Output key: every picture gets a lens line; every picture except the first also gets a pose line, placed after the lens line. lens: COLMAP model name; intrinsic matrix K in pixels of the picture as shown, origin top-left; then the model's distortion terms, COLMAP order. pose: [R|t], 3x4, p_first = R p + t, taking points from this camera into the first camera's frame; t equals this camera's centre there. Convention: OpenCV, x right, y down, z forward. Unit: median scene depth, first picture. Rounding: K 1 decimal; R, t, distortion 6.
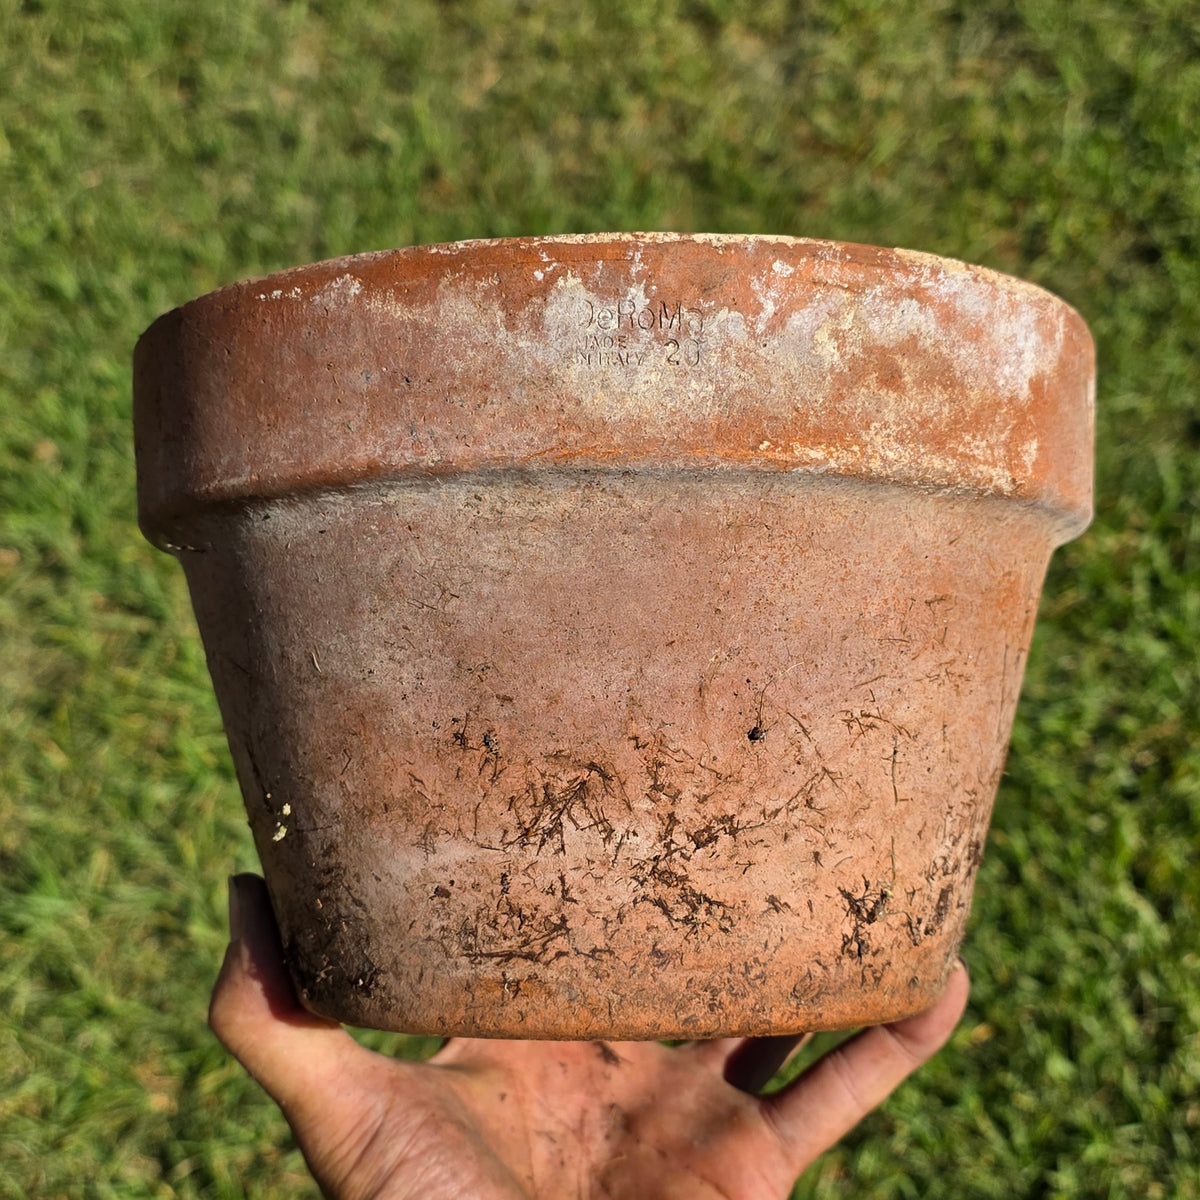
lens RADIAL K [[1851.6, 0, 599.7], [0, 1851.6, 626.5], [0, 0, 1]] dist [0.211550, -0.103356]
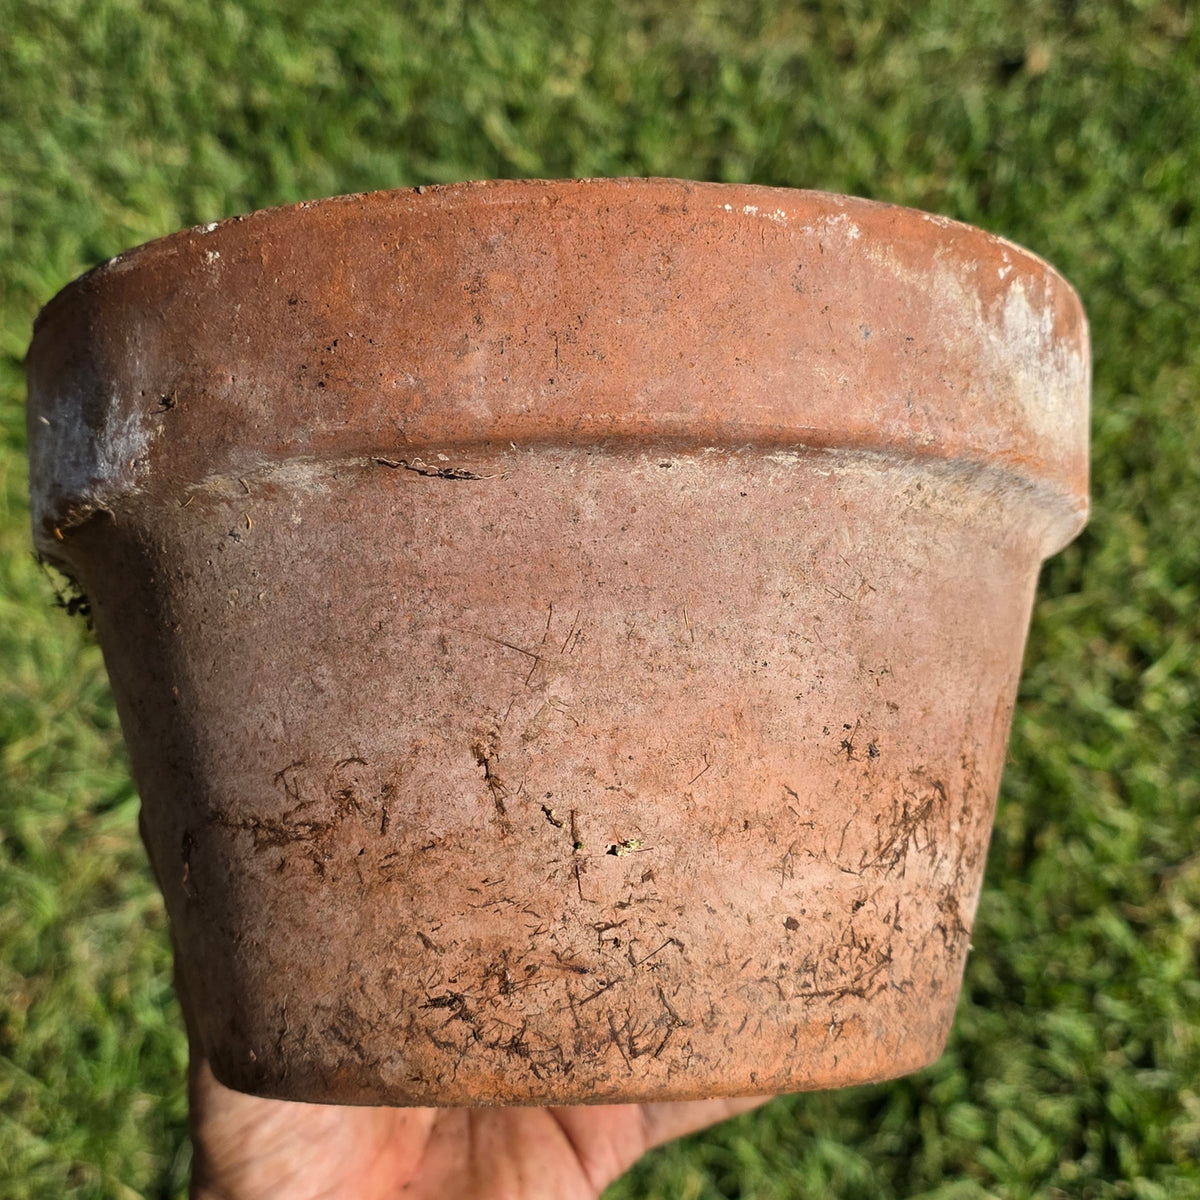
lens RADIAL K [[1850.2, 0, 589.1], [0, 1850.2, 611.0], [0, 0, 1]] dist [0.165461, -0.430359]
pose [[0.601956, 0.118149, 0.789740, -0.862438], [-0.052734, 0.992716, -0.108320, 0.098249], [-0.796786, 0.023557, 0.603802, 0.553633]]
